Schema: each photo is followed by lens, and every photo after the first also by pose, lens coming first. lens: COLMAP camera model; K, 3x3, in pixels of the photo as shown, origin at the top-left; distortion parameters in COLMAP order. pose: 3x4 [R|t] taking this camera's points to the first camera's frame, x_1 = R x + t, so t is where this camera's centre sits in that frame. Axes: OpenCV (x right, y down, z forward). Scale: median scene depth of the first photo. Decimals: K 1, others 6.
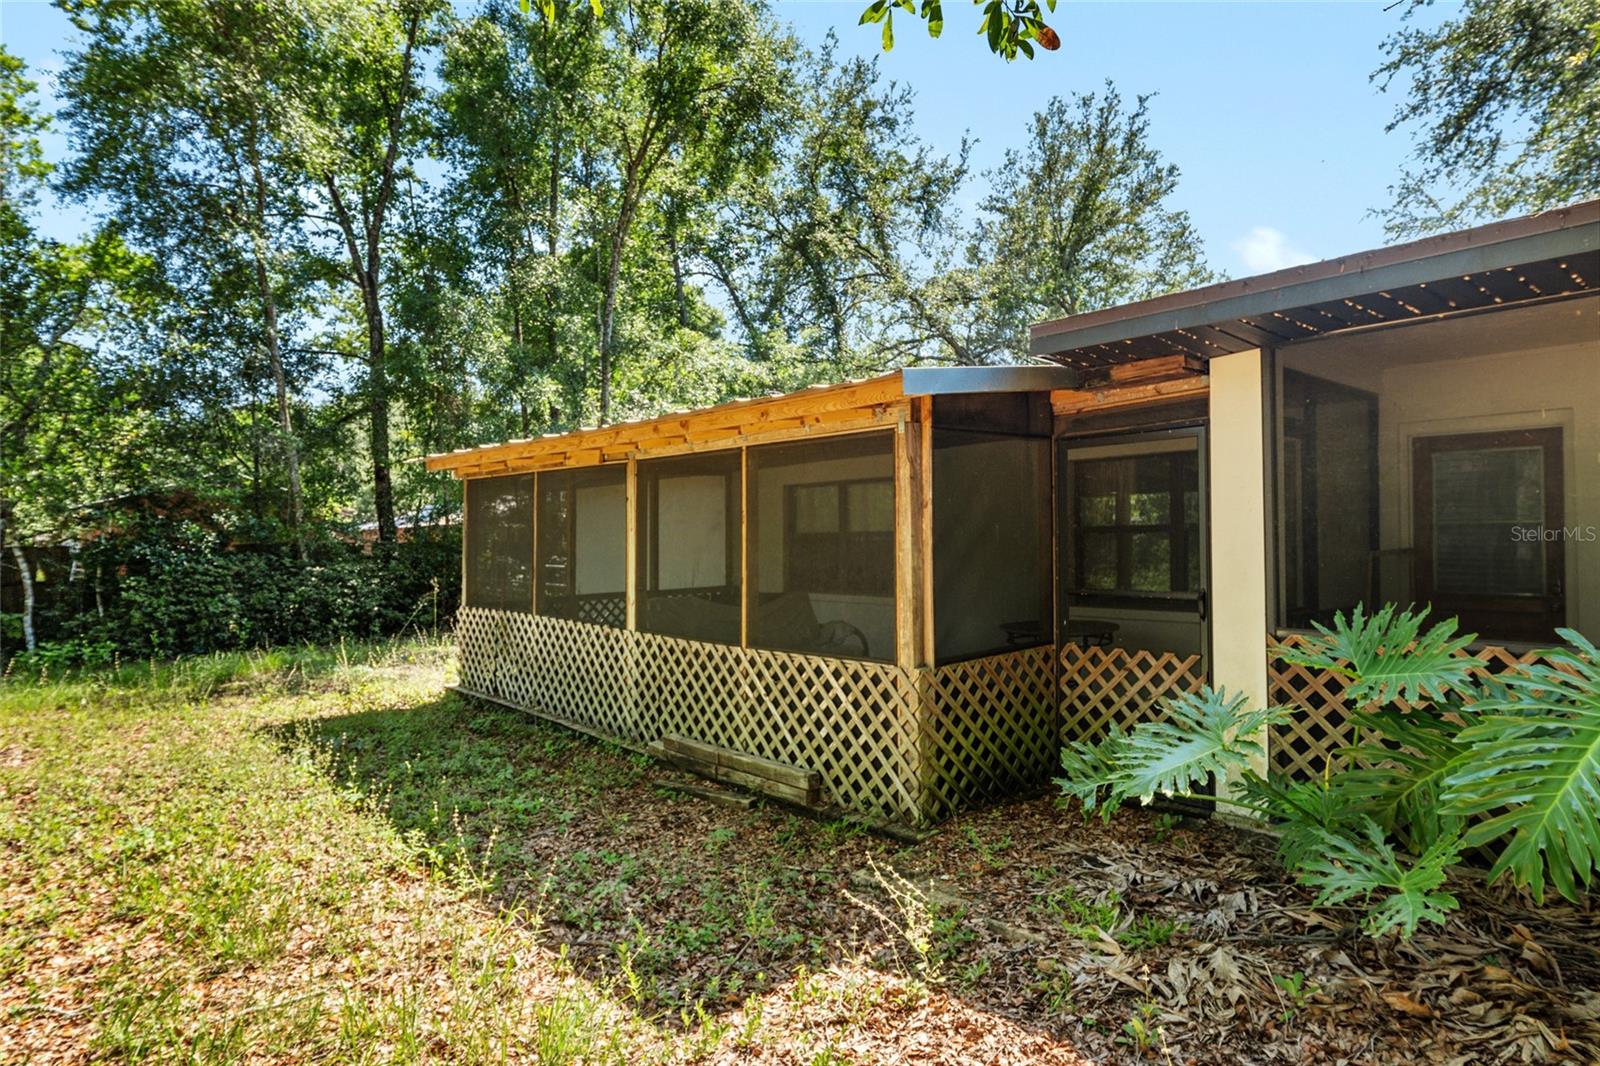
lens RADIAL K [[903.4, 0, 799.3], [0, 903.4, 536.1], [0, 0, 1]] dist [-0.002229, -0.000224]
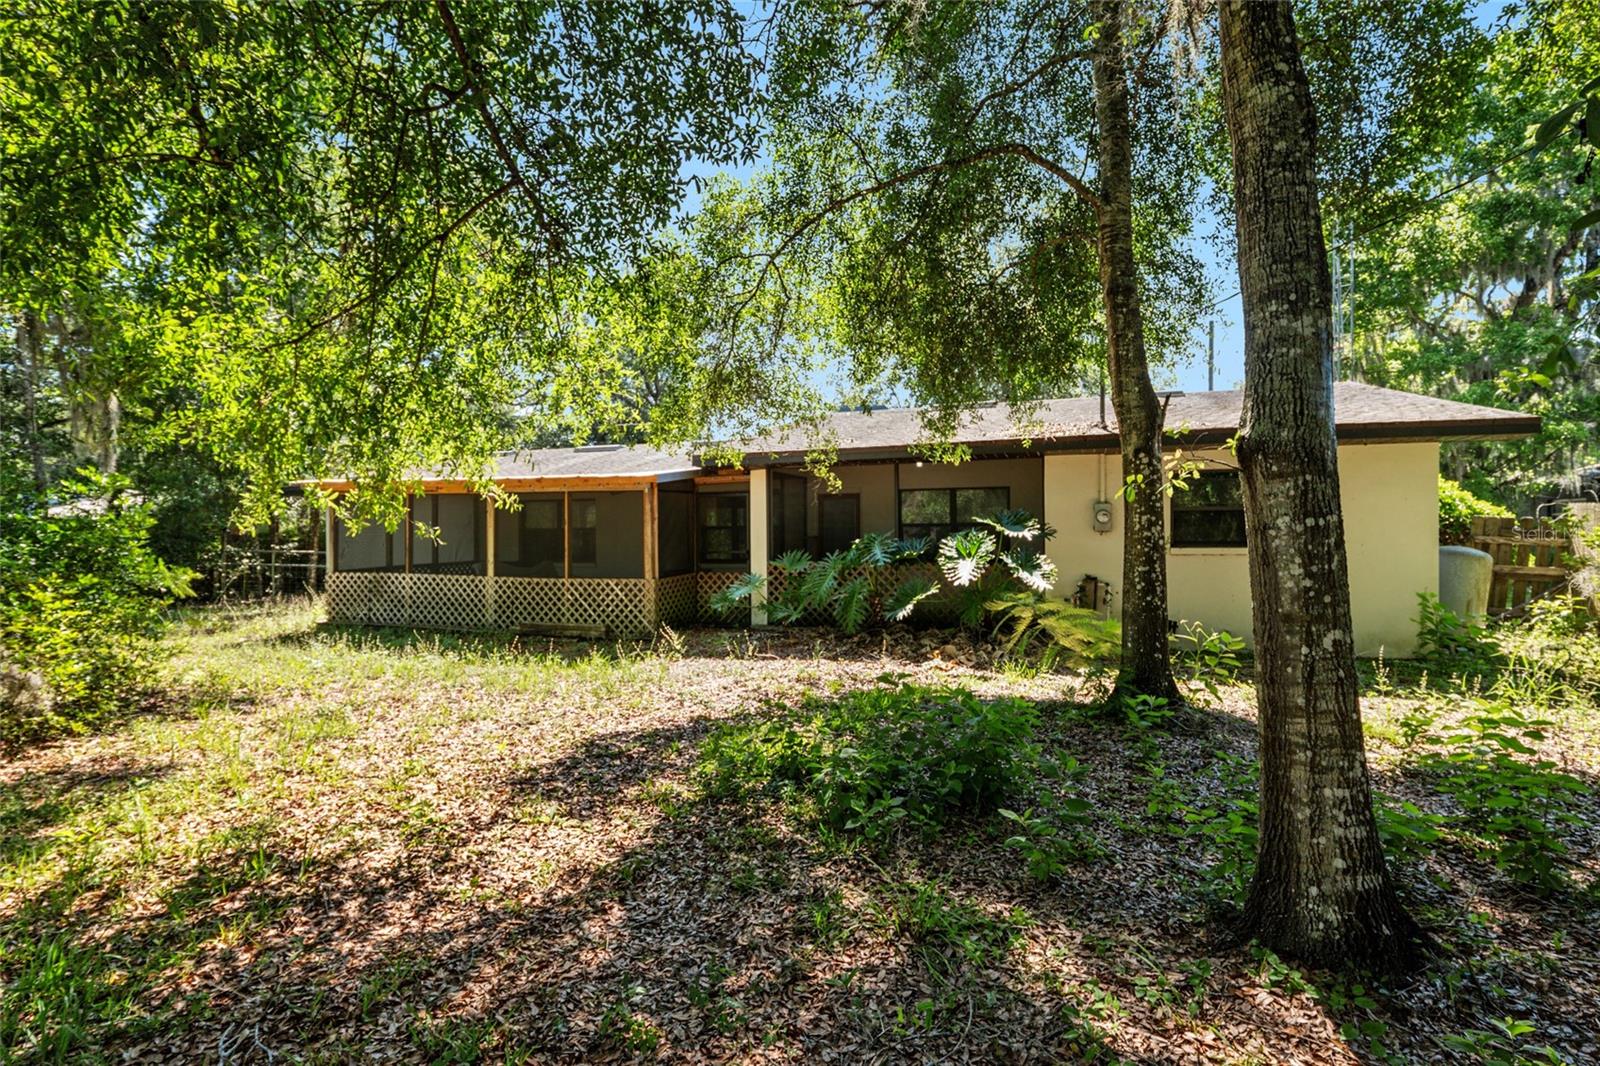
lens RADIAL K [[752.5, 0, 806.3], [0, 752.5, 533.0], [0, 0, 1]] dist [-0.002026, -0.000004]
pose [[0.865872, 0.002991, 0.500257, -0.529313], [-0.004186, 0.999990, 0.001266, 0.001919], [-0.500249, -0.003190, 0.865876, -1.046724]]
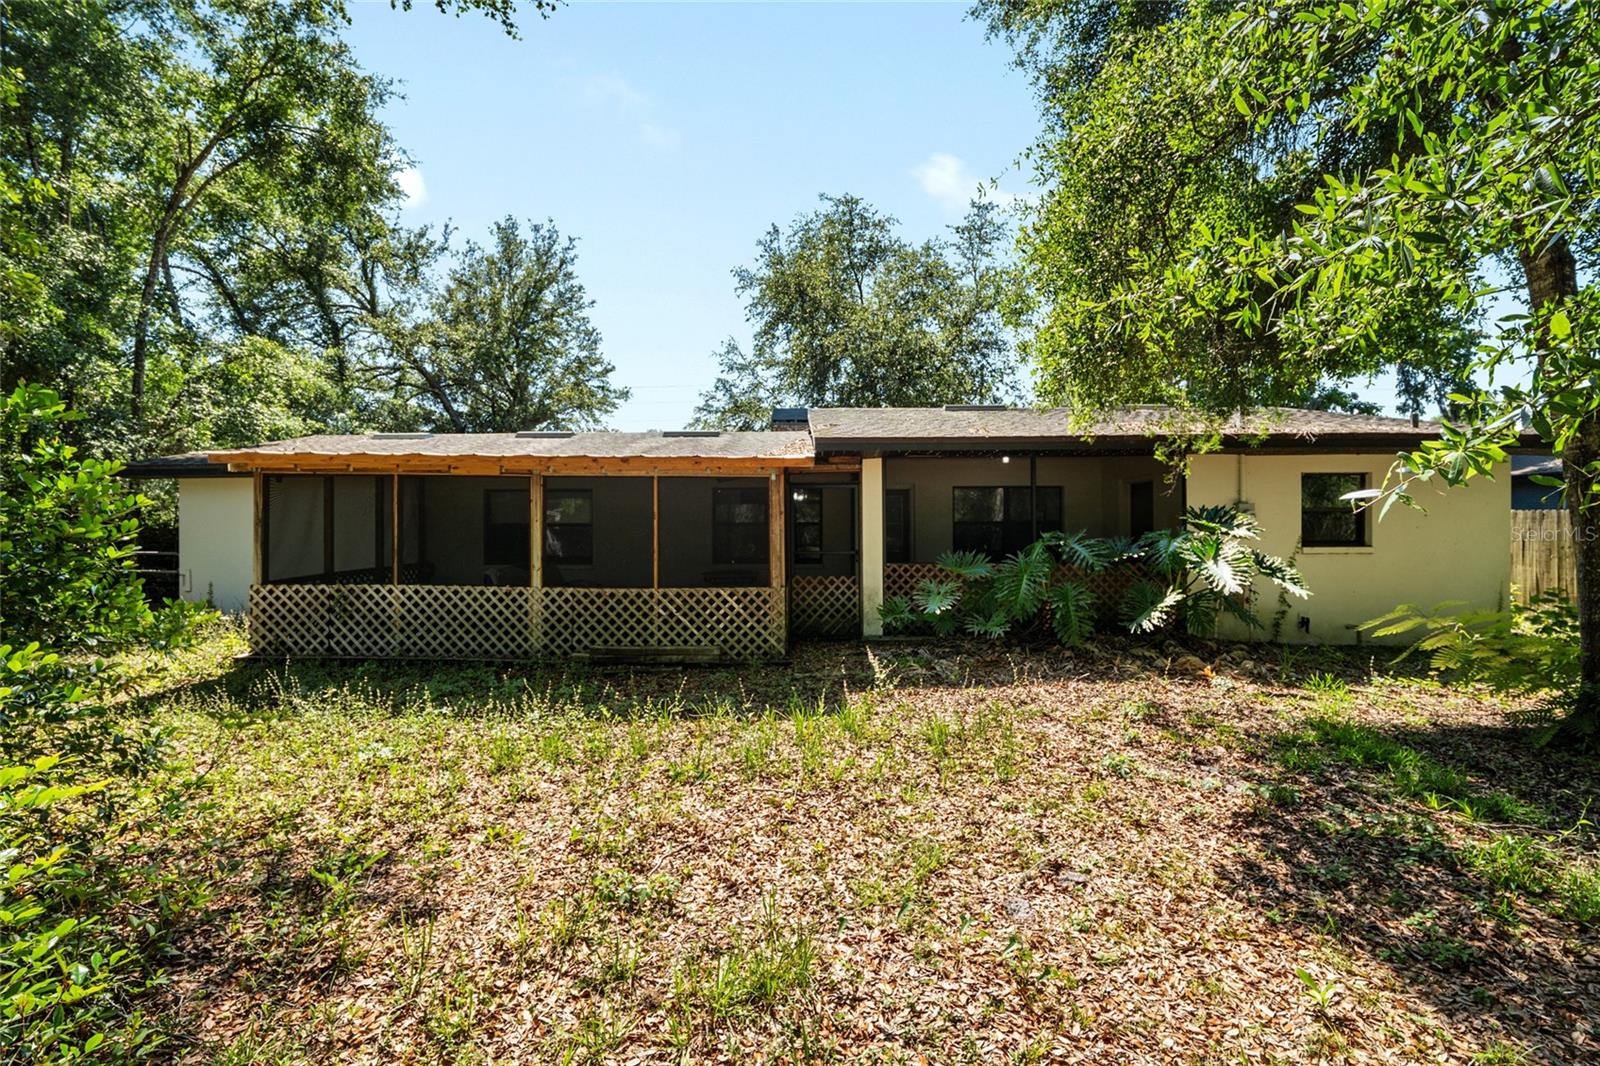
lens RADIAL K [[655.7, 0, 796.4], [0, 655.7, 534.2], [0, 0, 1]] dist [-0.015552, 0.001742]
pose [[0.666594, 0.002612, 0.745417, -0.905011], [-0.009597, 0.999941, 0.005078, 0.007921], [-0.745359, -0.010539, 0.666580, -0.078686]]
